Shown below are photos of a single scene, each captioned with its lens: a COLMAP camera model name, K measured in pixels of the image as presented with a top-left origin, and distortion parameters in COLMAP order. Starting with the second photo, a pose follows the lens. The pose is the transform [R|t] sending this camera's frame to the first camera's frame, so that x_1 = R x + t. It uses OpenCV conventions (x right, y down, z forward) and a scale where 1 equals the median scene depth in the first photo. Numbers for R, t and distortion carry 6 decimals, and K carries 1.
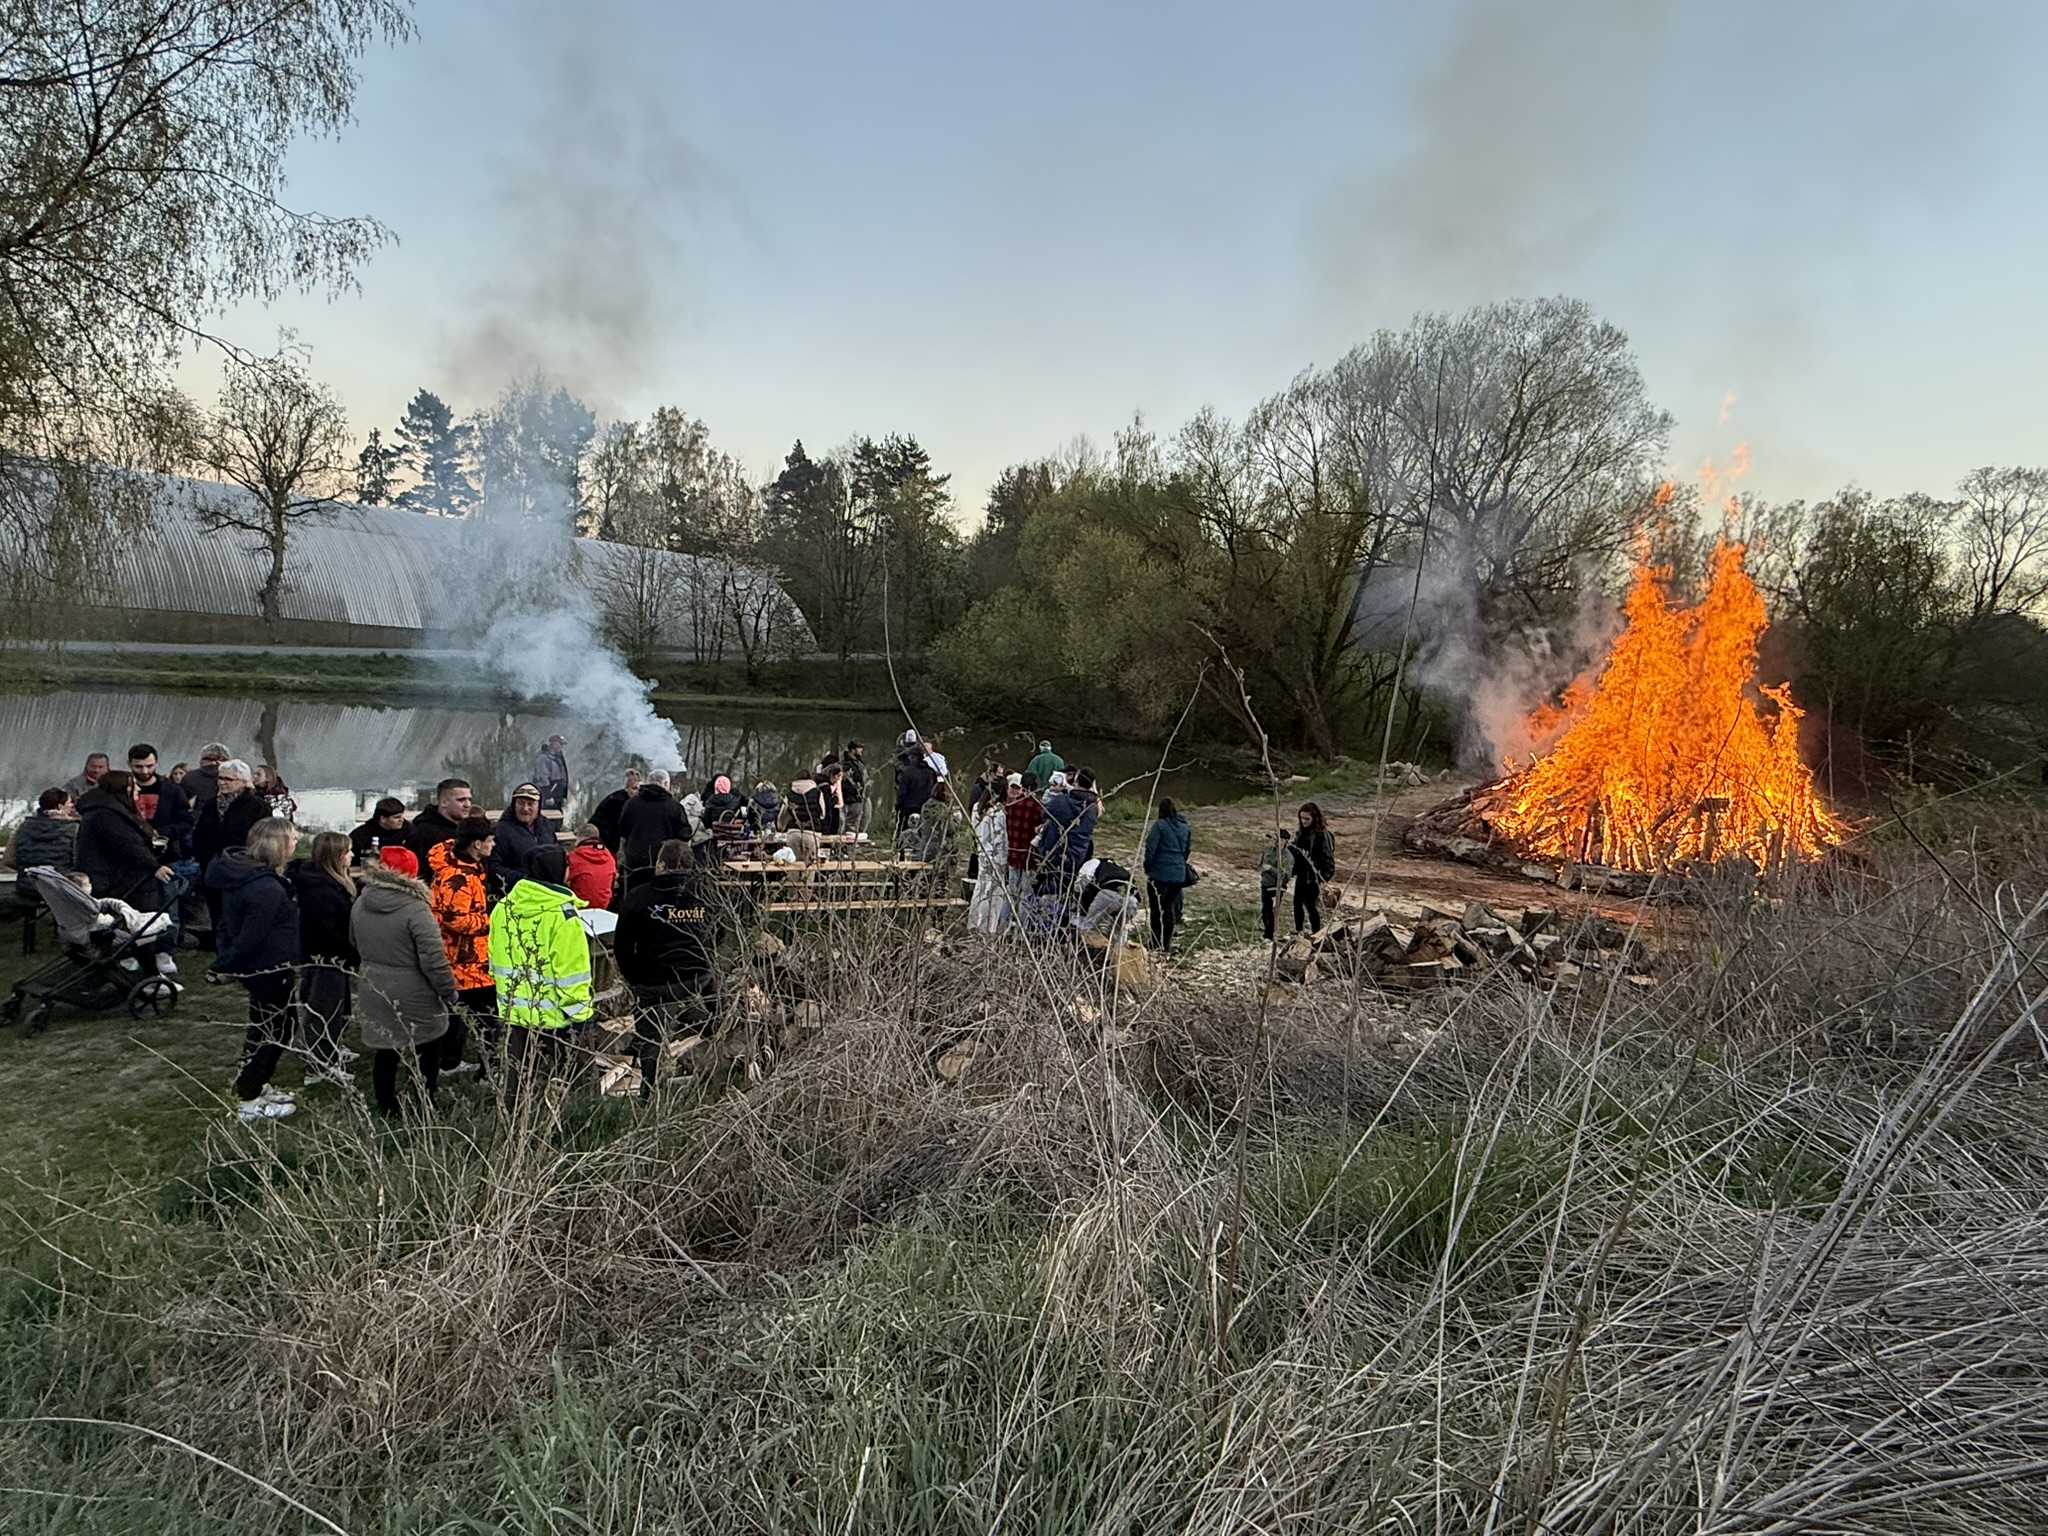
lens RADIAL K [[1132.1, 0, 1017.5], [0, 1132.1, 763.3], [0, 0, 1]] dist [-0.002860, 0.001233]
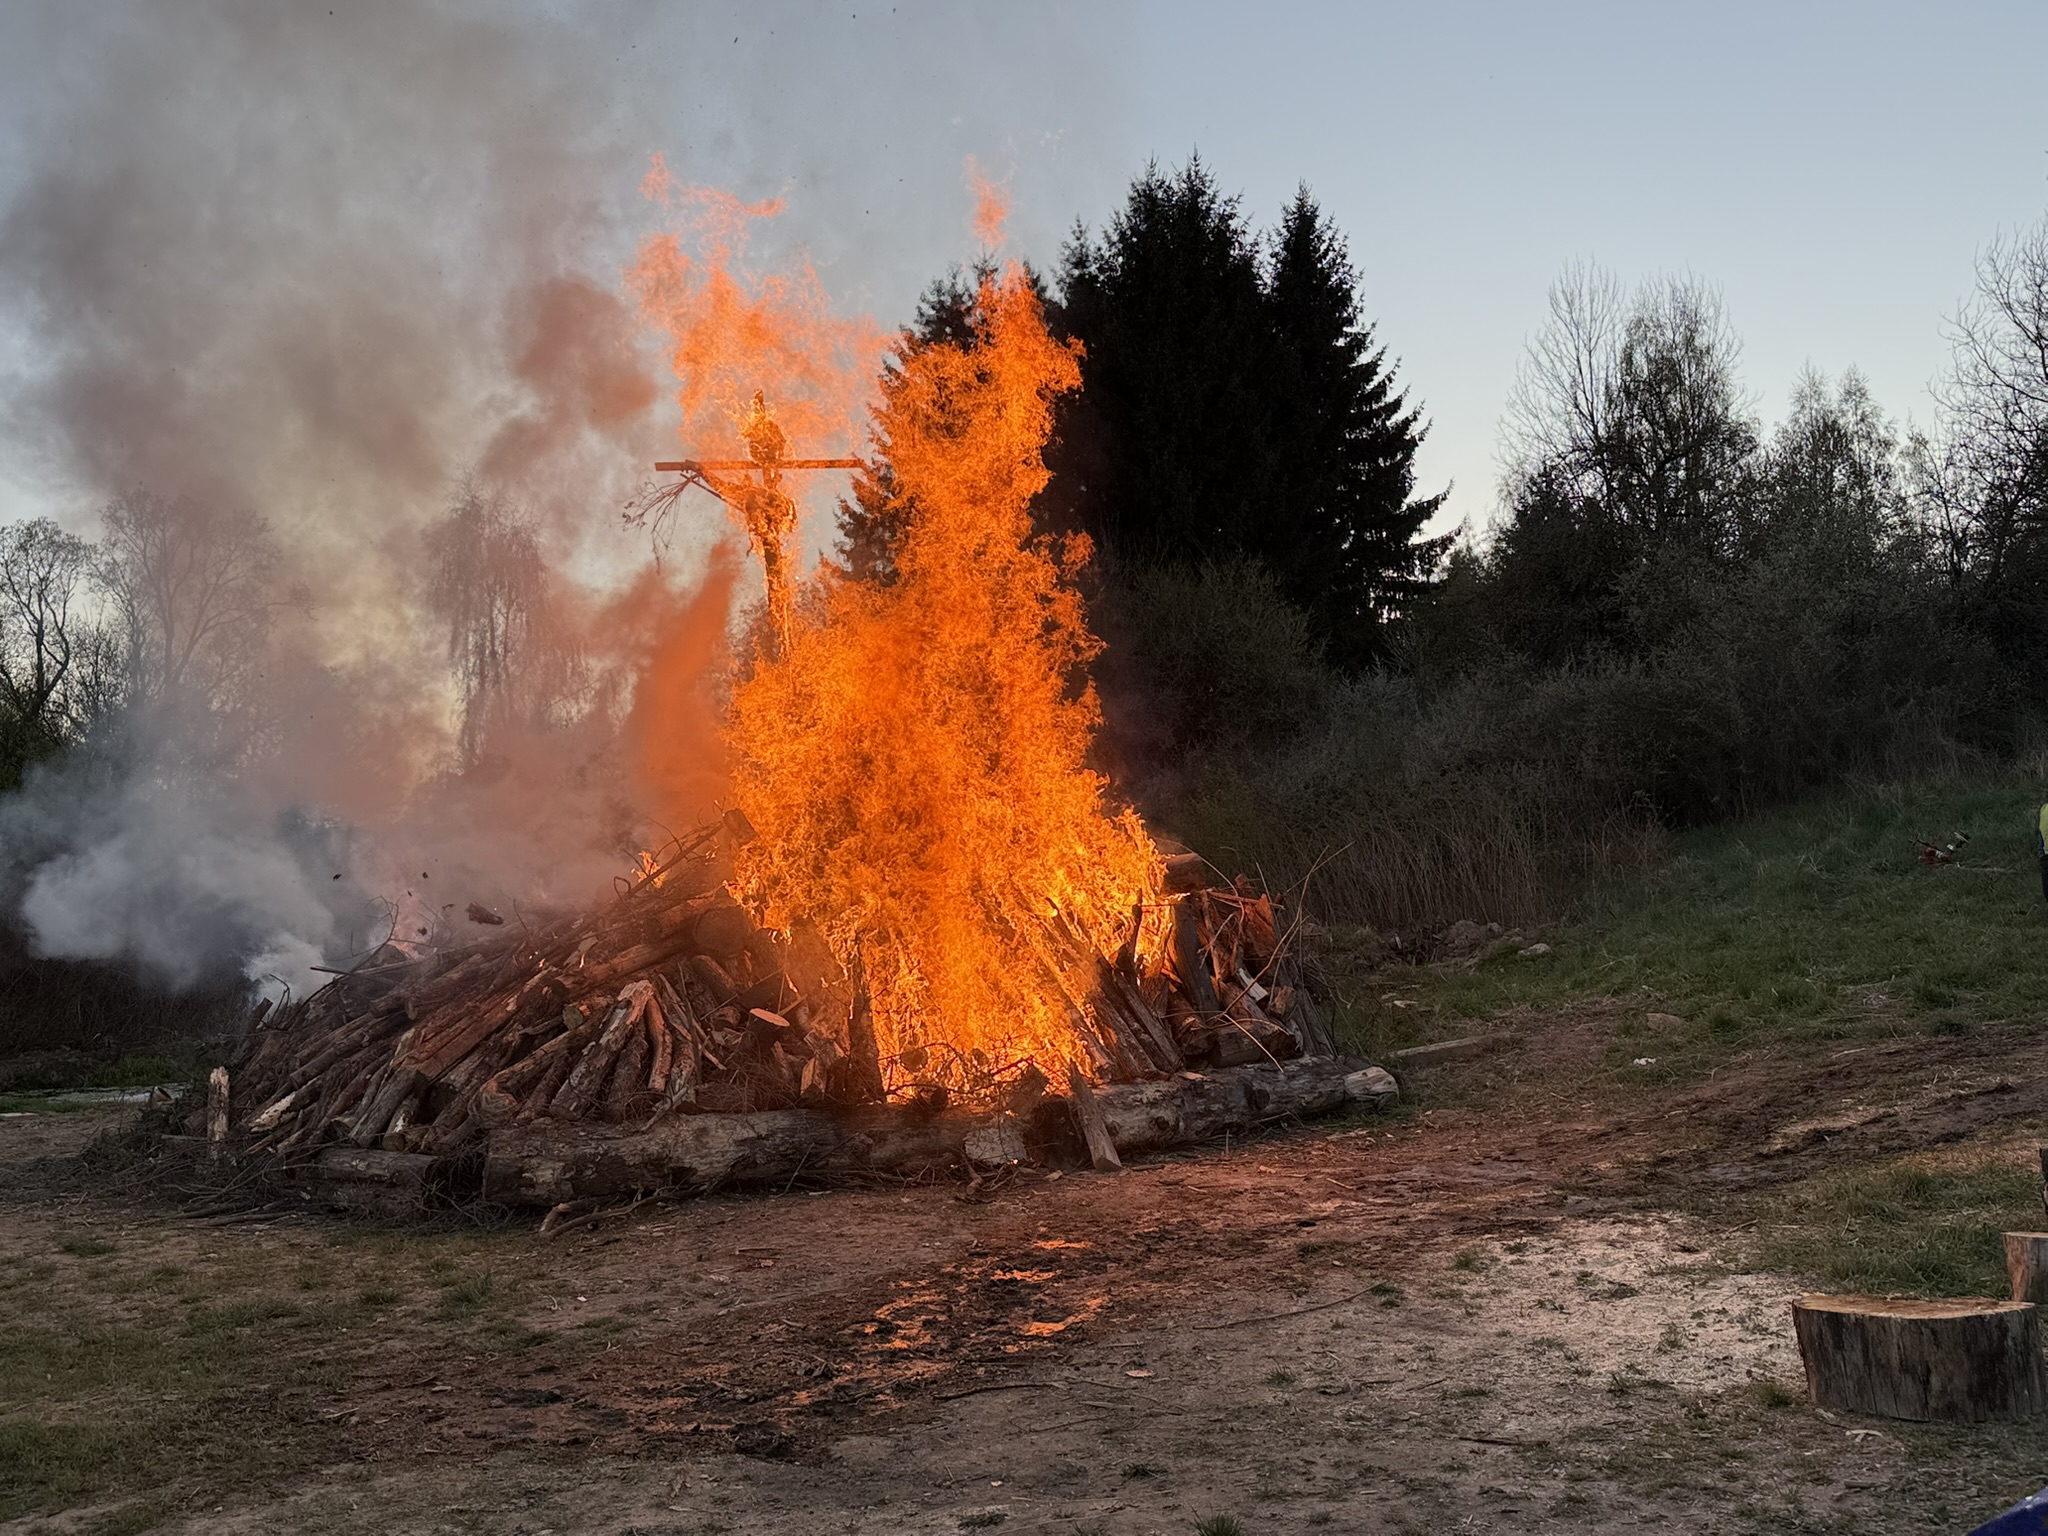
lens RADIAL K [[1761.7, 0, 1013.0], [0, 1761.7, 752.3], [0, 0, 1]] dist [0.205863, -0.452034]
pose [[0.246346, 0.003015, 0.969177, -0.013804], [0.146309, 0.988419, -0.040263, 0.000235], [-0.958075, 0.151718, 0.243052, 0.215965]]
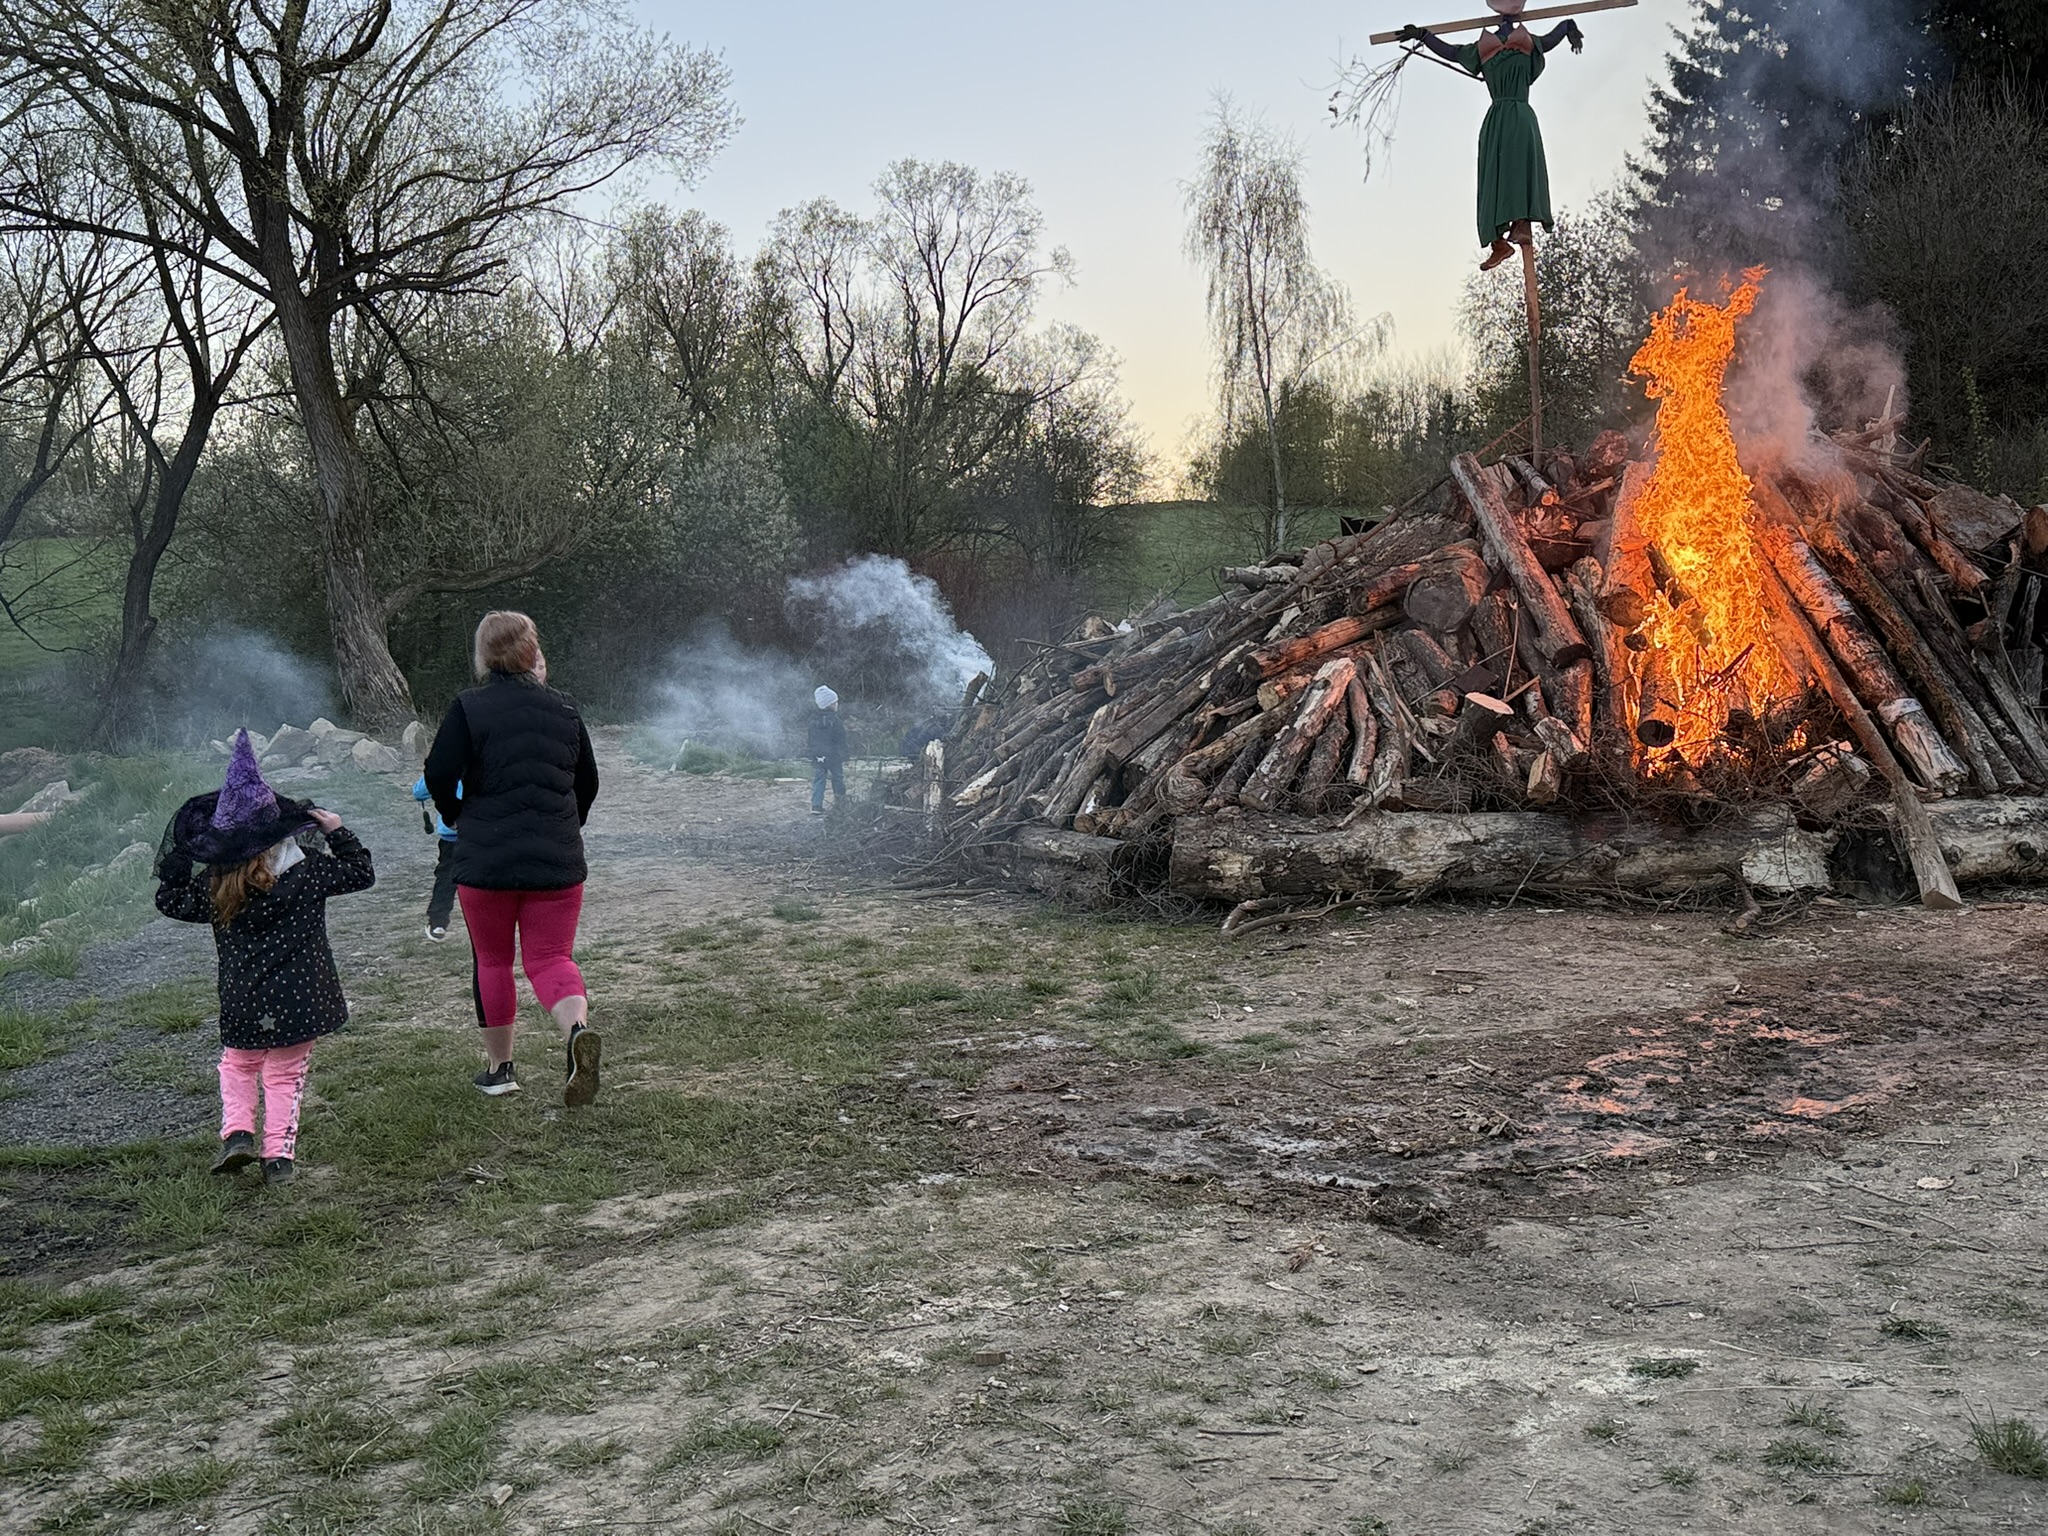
lens RADIAL K [[1914.0, 0, 1026.4], [0, 1914.0, 740.4], [0, 0, 1]] dist [0.197332, -0.421623]
pose [[0.609515, -0.145926, 0.779229, -0.000862], [0.157436, 0.985617, 0.061429, 0.002233], [-0.776985, 0.085236, 0.623722, 0.216144]]
